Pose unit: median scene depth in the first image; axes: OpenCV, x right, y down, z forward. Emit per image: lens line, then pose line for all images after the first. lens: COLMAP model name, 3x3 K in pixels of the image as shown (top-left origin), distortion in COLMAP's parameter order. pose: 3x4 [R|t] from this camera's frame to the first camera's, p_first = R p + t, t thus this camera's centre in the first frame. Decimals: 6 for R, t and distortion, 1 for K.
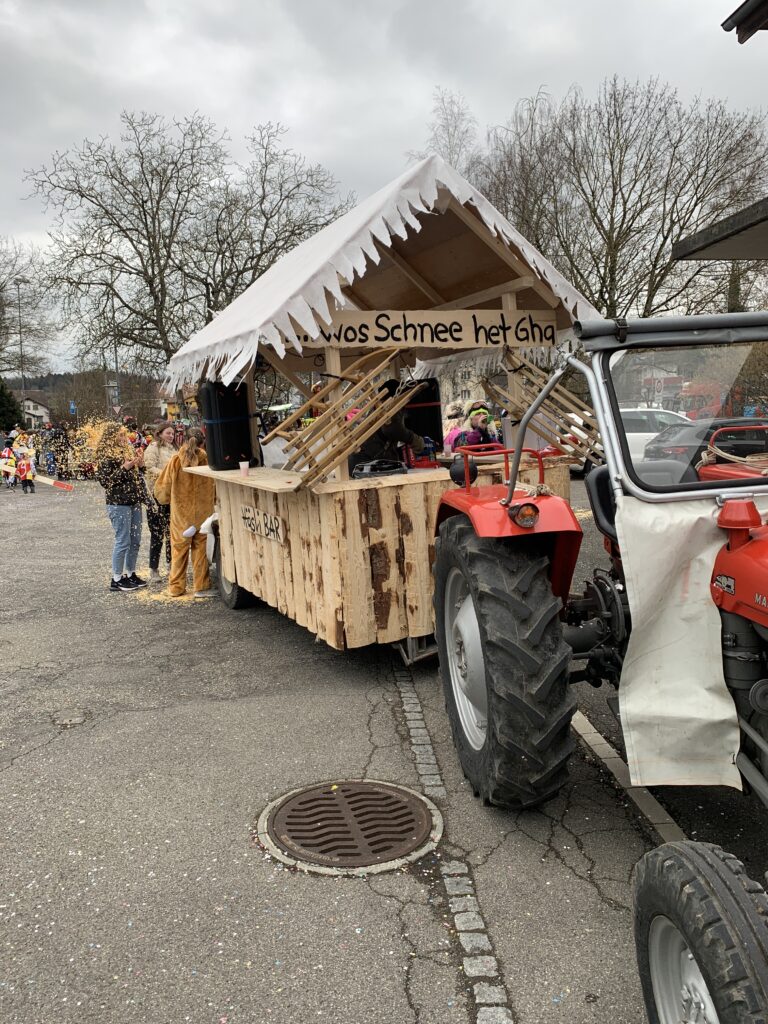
lens RADIAL K [[777.4, 0, 384.0], [0, 777.4, 512.0], [0, 0, 1]] dist [0.015915, -0.009566]
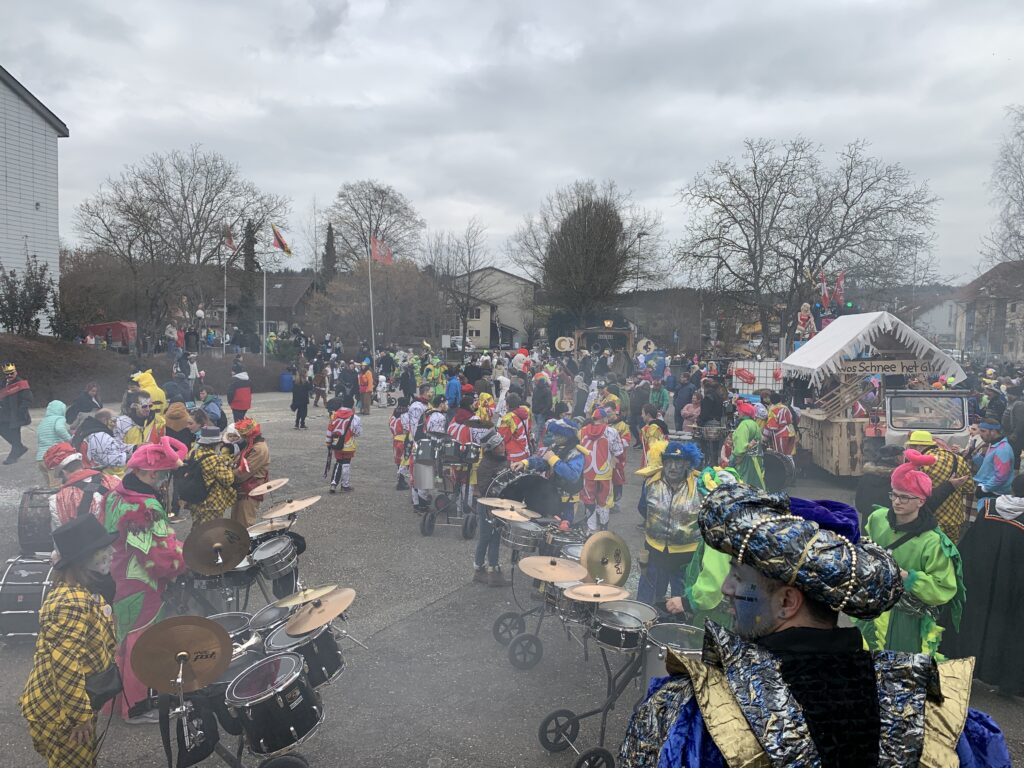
lens RADIAL K [[777.4, 0, 512.0], [0, 777.4, 384.0], [0, 0, 1]] dist [0.015915, -0.009566]
pose [[0.850353, 0.071145, -0.521381, 0.356273], [-0.099818, 0.994637, -0.027076, 0.030775], [0.516658, 0.075067, 0.852894, -1.875333]]
